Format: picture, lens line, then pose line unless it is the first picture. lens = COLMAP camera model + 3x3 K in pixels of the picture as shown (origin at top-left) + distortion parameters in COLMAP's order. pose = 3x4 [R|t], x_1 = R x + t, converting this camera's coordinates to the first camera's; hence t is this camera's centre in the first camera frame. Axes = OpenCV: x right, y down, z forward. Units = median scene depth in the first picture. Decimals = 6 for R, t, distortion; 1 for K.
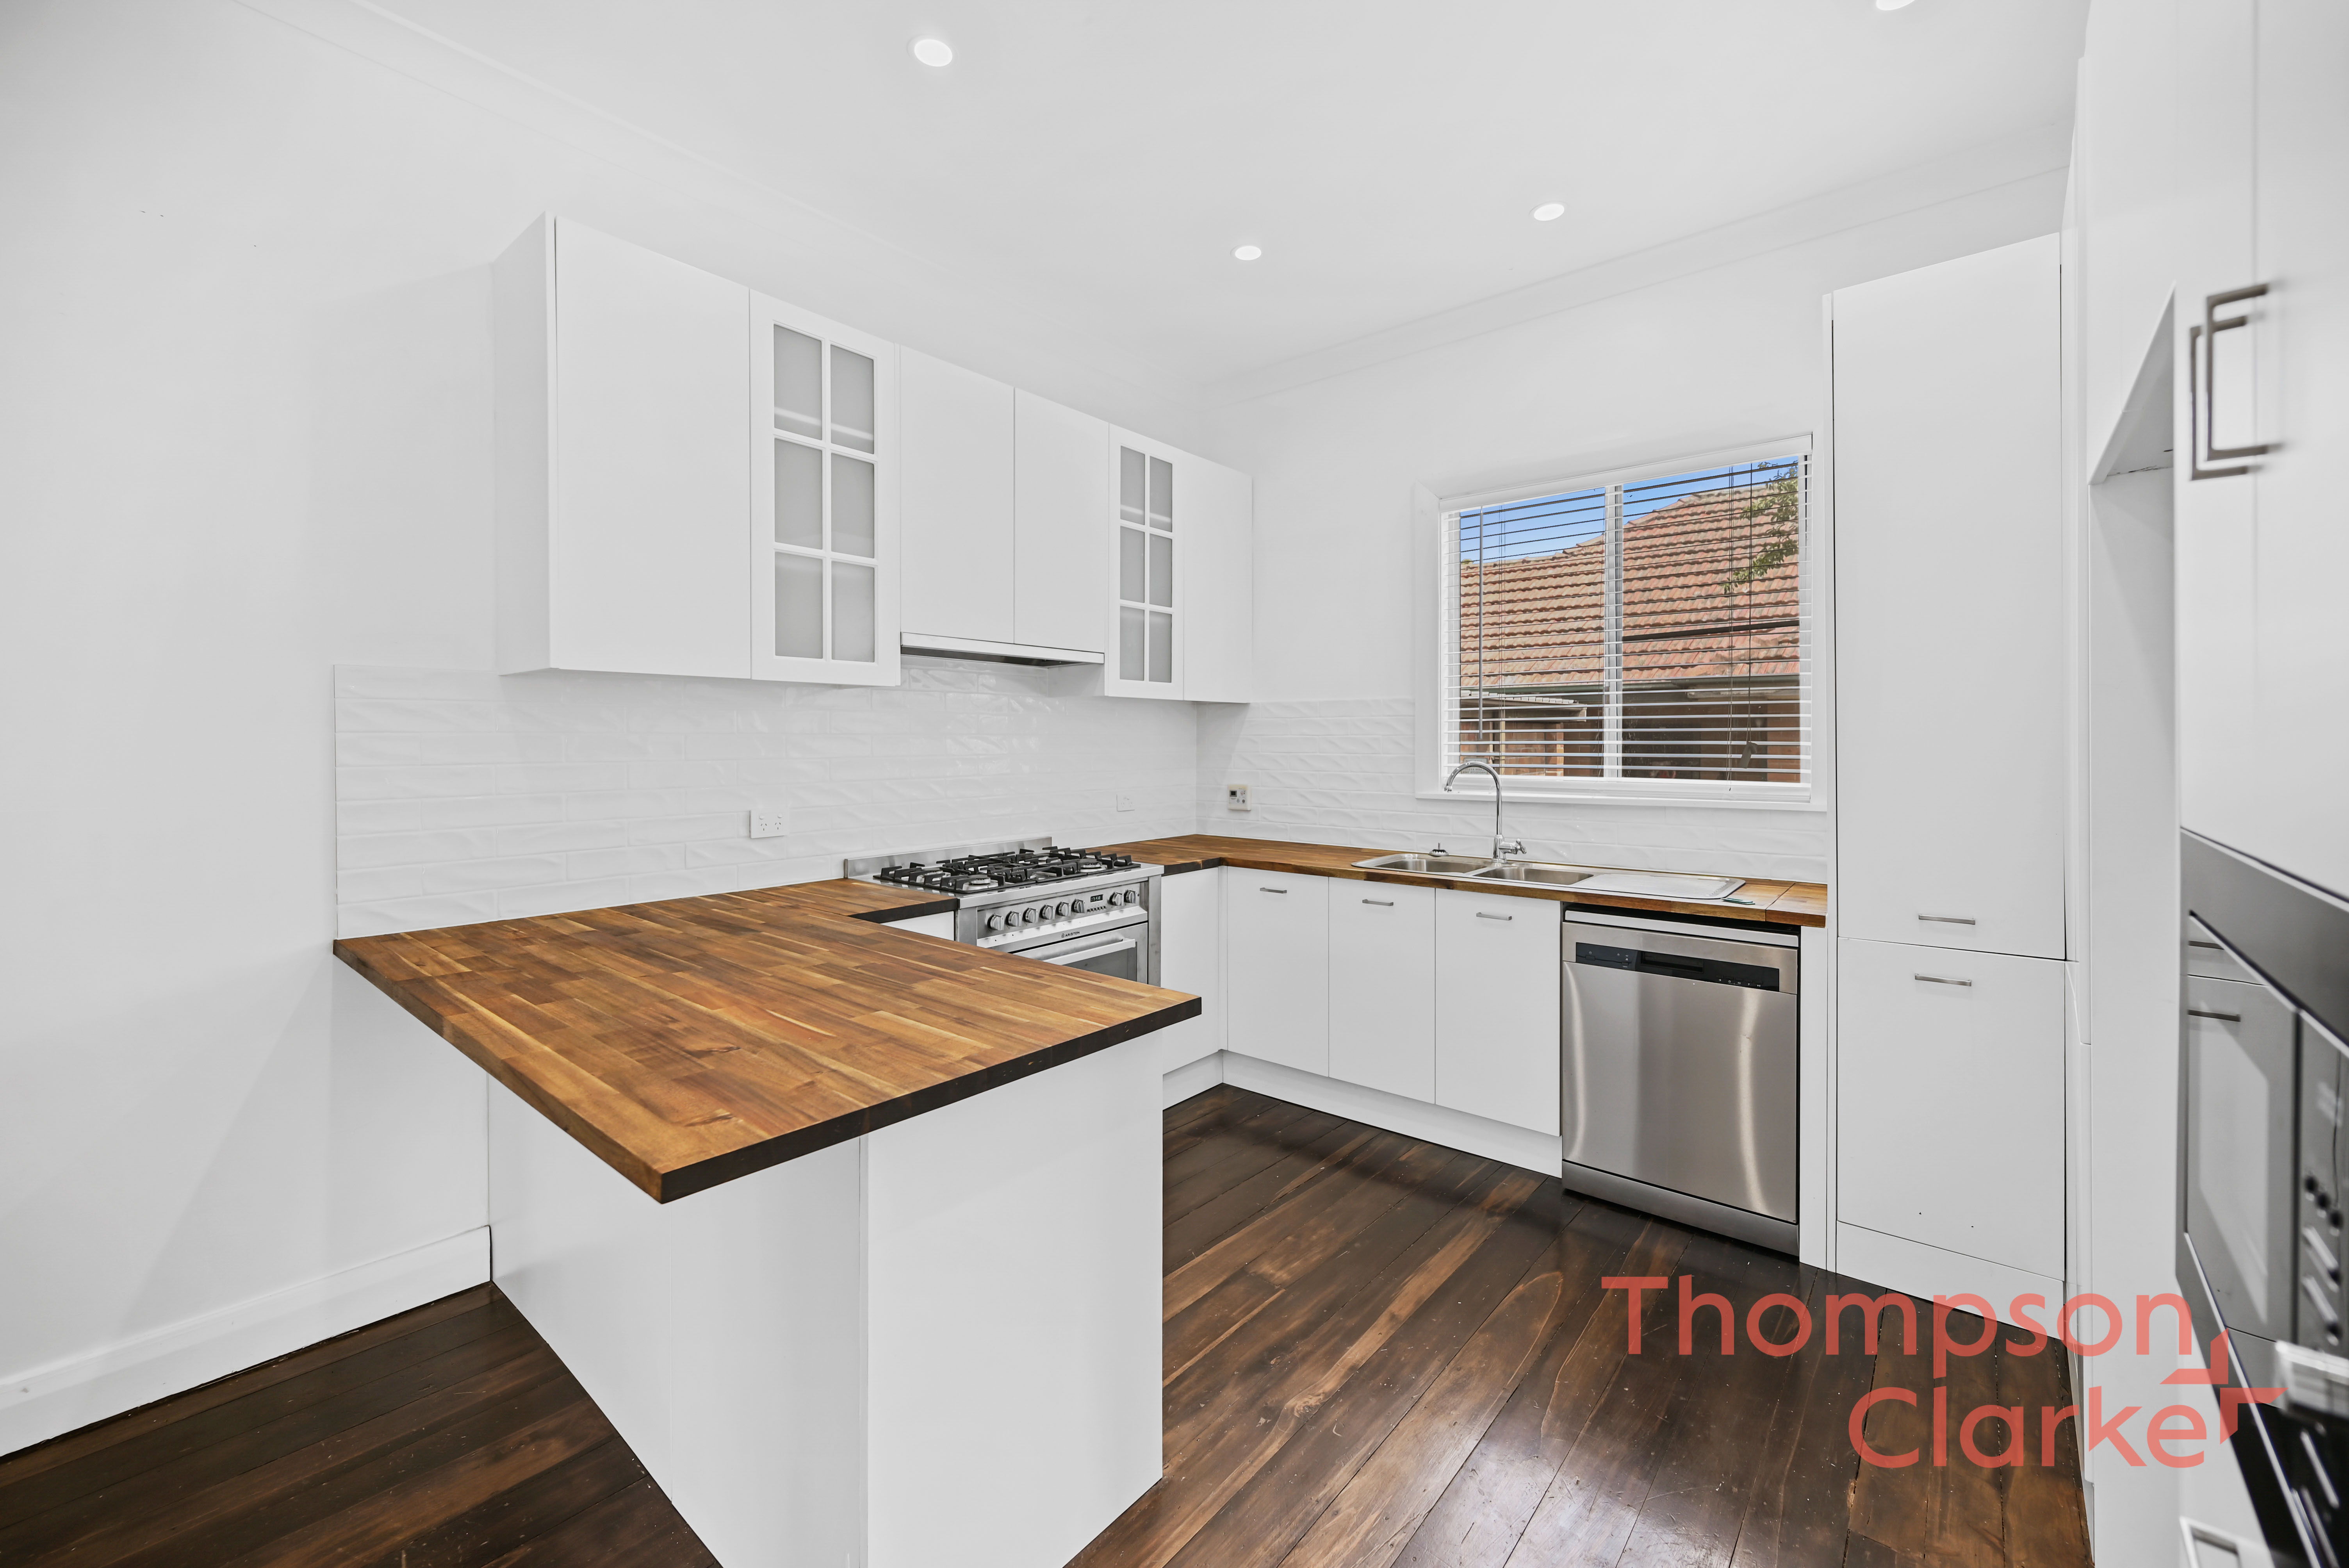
lens RADIAL K [[950.0, 0, 1170.4], [0, 950.0, 745.8], [0, 0, 1]] dist [0.000870, 0.000006]
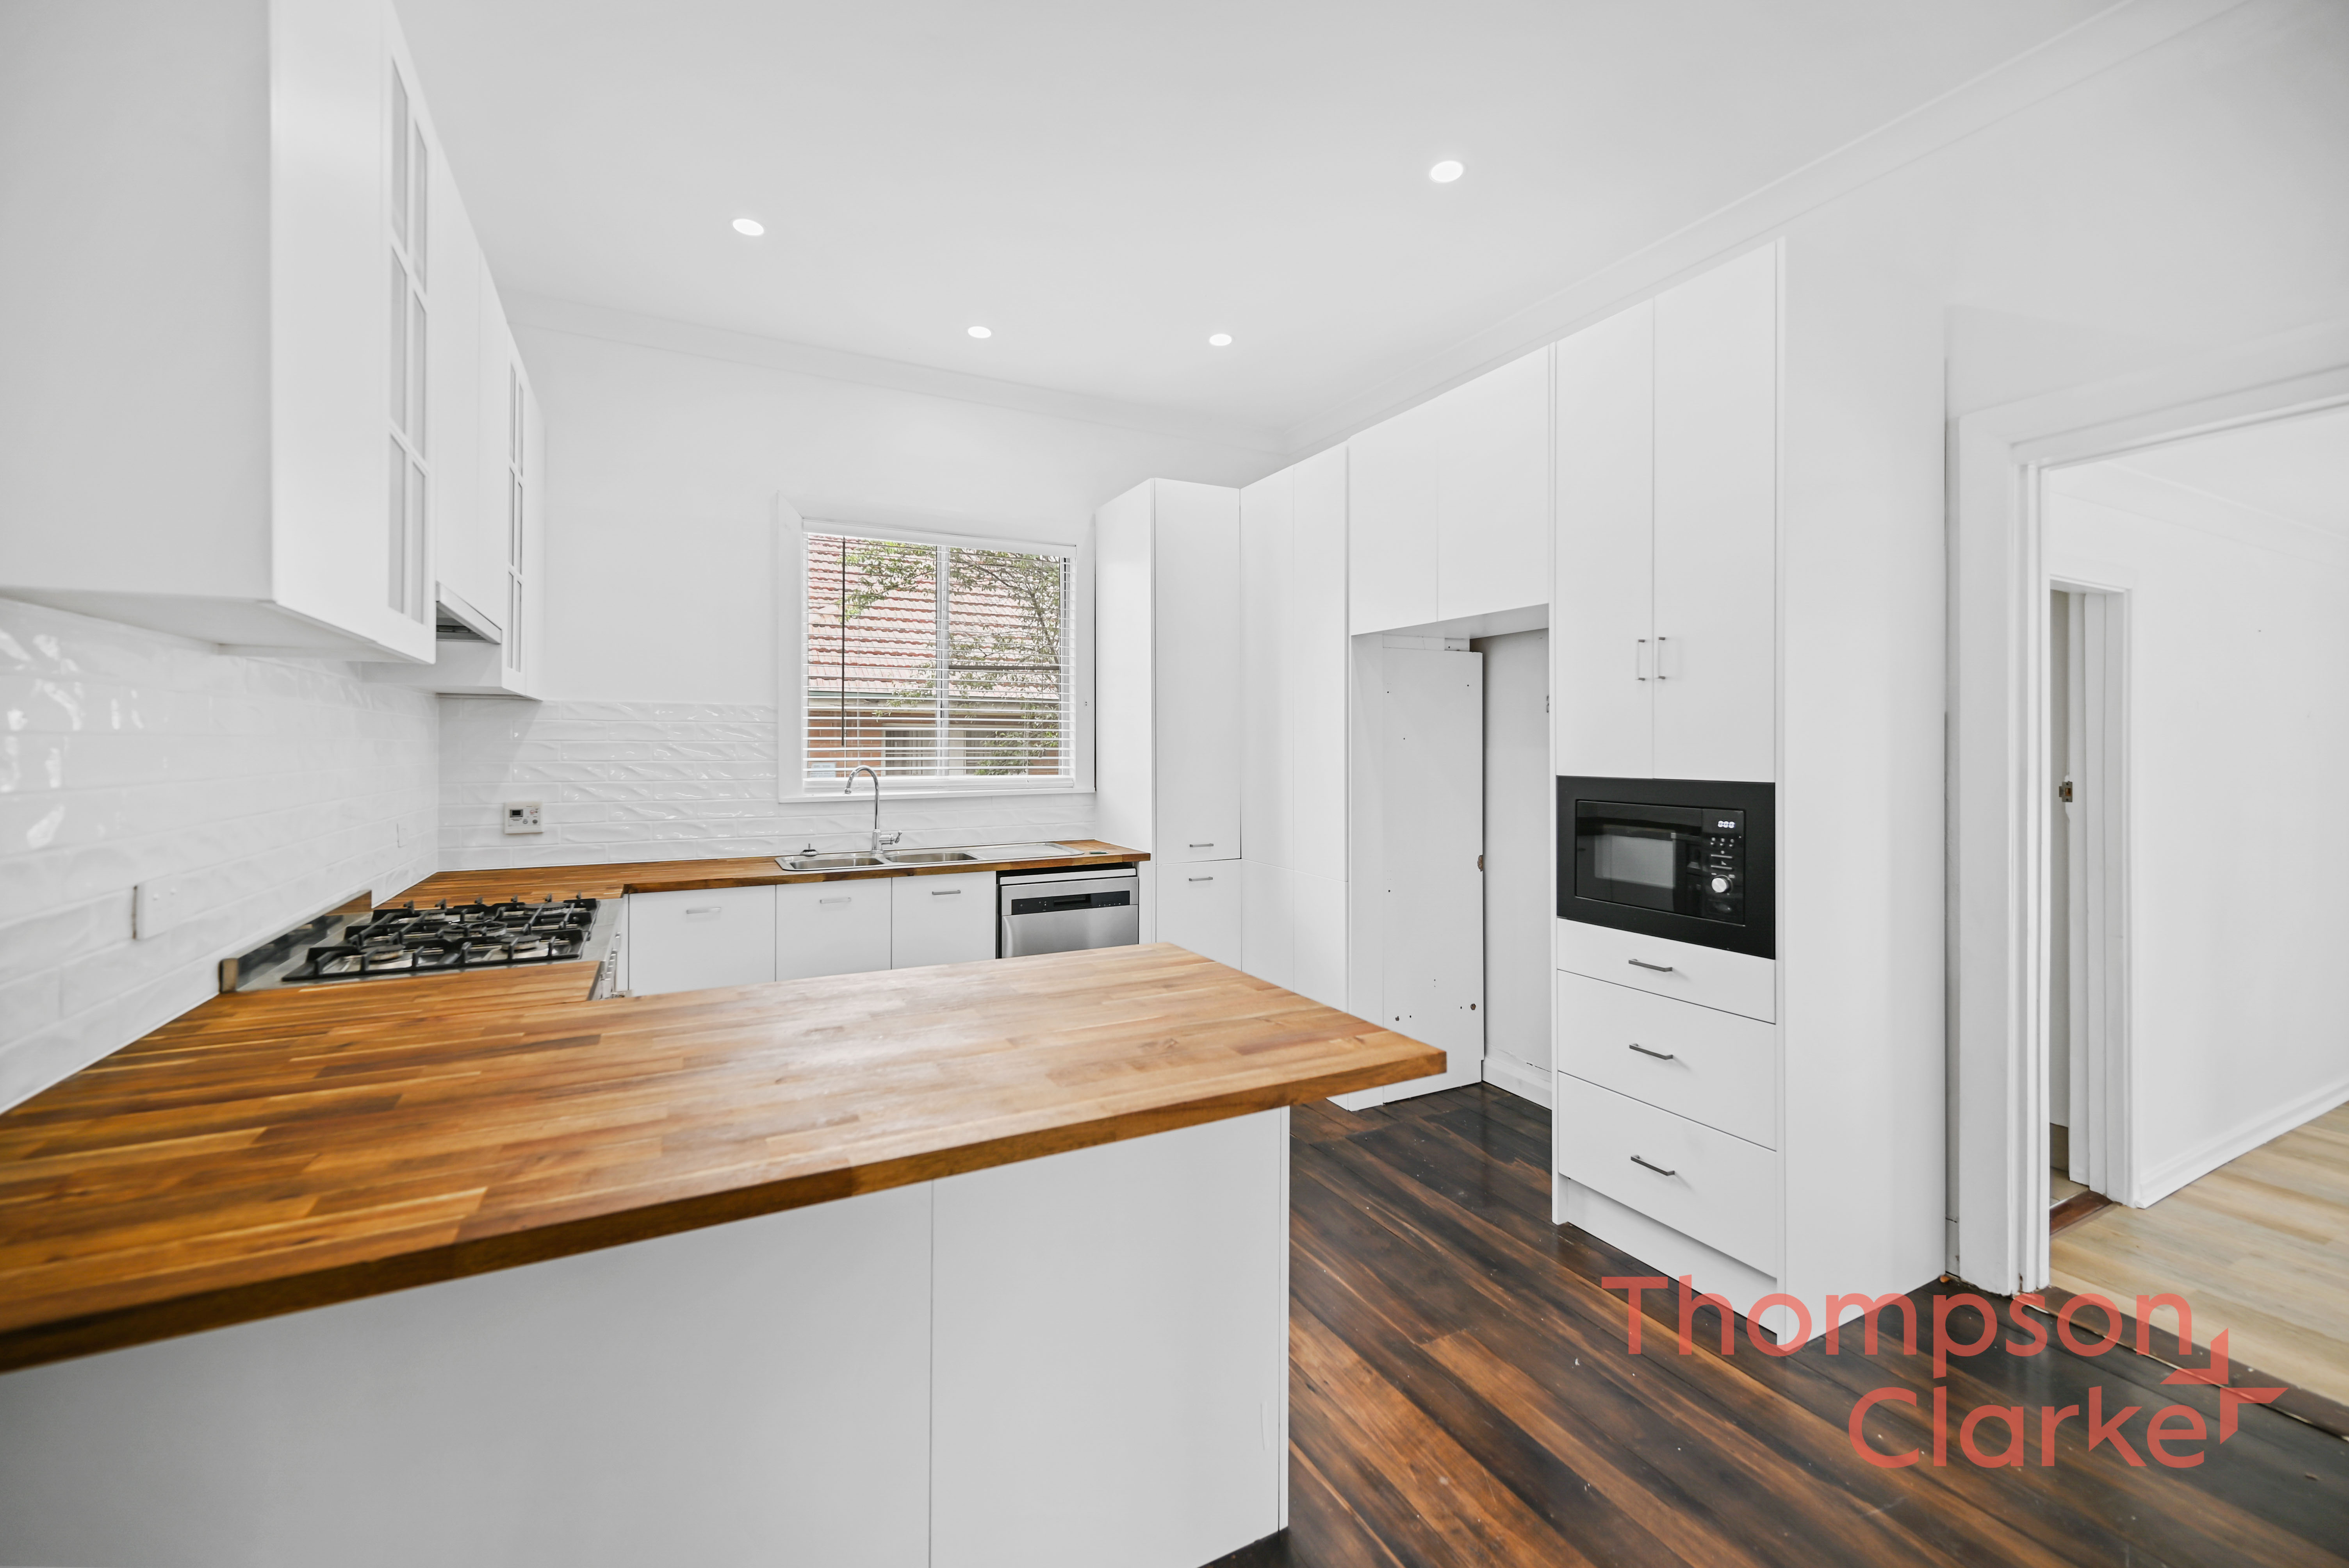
lens RADIAL K [[950.0, 0, 1170.4], [0, 950.0, 745.8], [0, 0, 1]] dist [0.000870, 0.000006]
pose [[0.375573, 0.001203, 0.926792, -0.584854], [0.004123, 0.999987, -0.002969, -0.002055], [-0.926784, 0.004937, 0.375564, 0.244426]]
